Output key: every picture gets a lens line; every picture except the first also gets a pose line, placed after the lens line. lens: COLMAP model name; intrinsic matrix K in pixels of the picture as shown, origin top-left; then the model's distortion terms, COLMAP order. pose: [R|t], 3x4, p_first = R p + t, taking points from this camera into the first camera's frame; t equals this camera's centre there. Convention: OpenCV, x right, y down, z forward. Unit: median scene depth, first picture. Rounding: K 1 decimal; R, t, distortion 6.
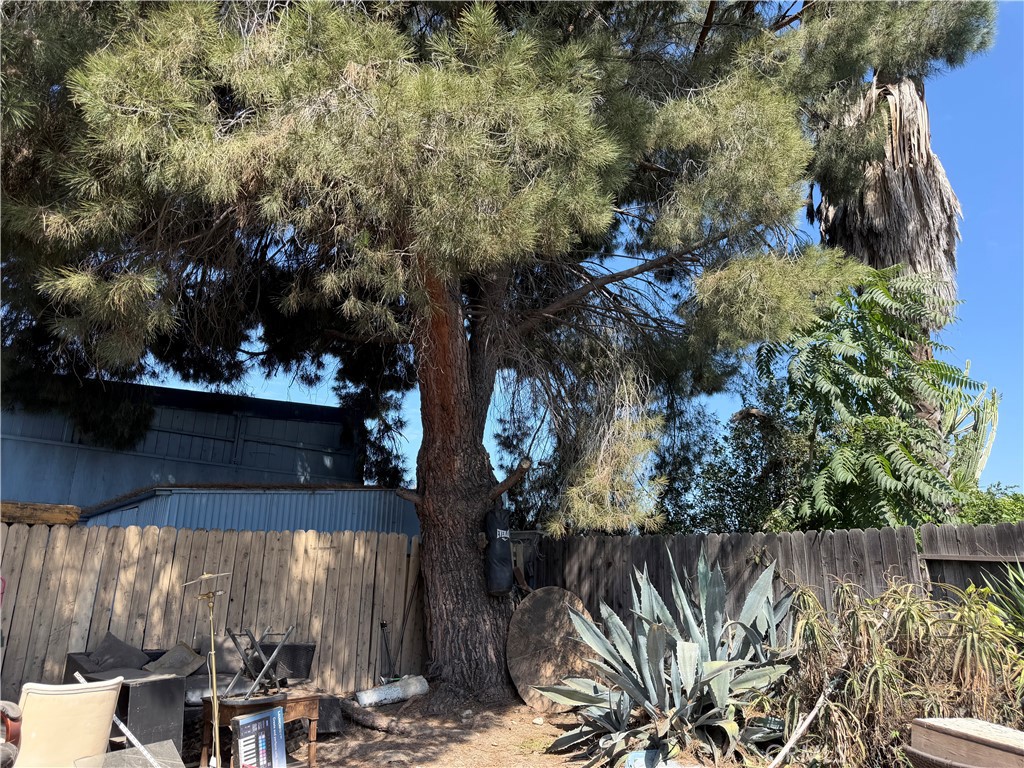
lens RADIAL K [[723.9, 0, 512.0], [0, 723.9, 384.0], [0, 0, 1]] dist [0.083359, -0.058258]
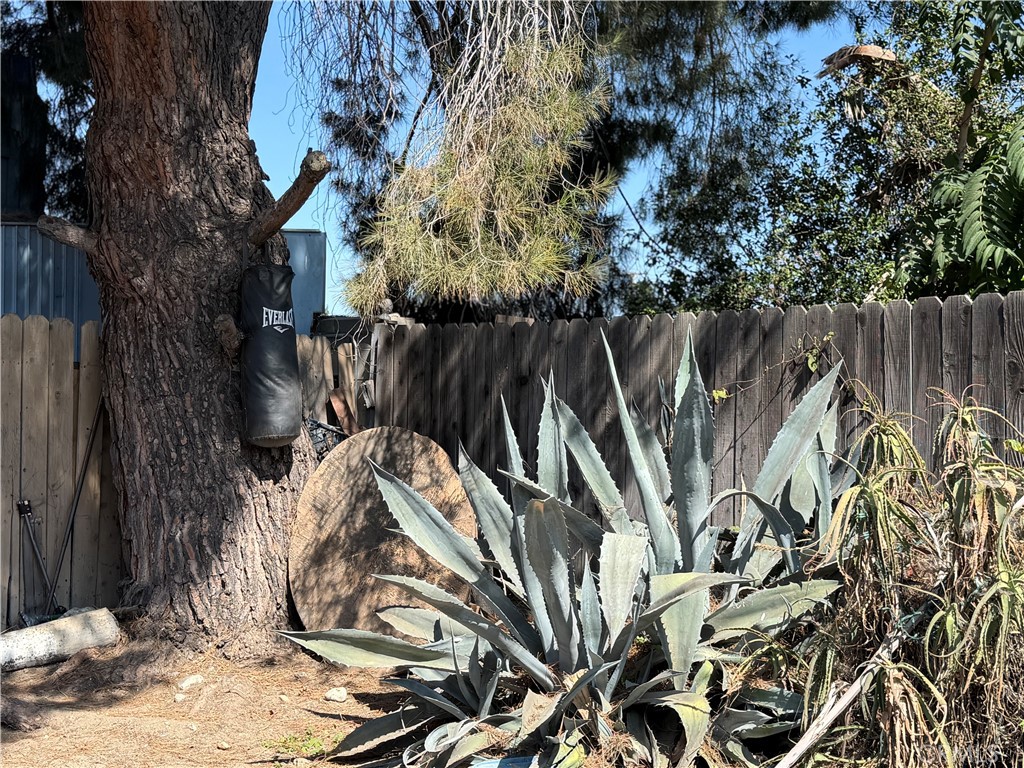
lens RADIAL K [[1364.2, 0, 512.0], [0, 1364.2, 384.0], [0, 0, 1]] dist [0.458361, -1.363522]
pose [[0.999965, -0.007336, 0.003968, 0.160174], [0.006220, 0.972889, 0.231188, 0.056415], [-0.005556, -0.231155, 0.972901, 0.172964]]
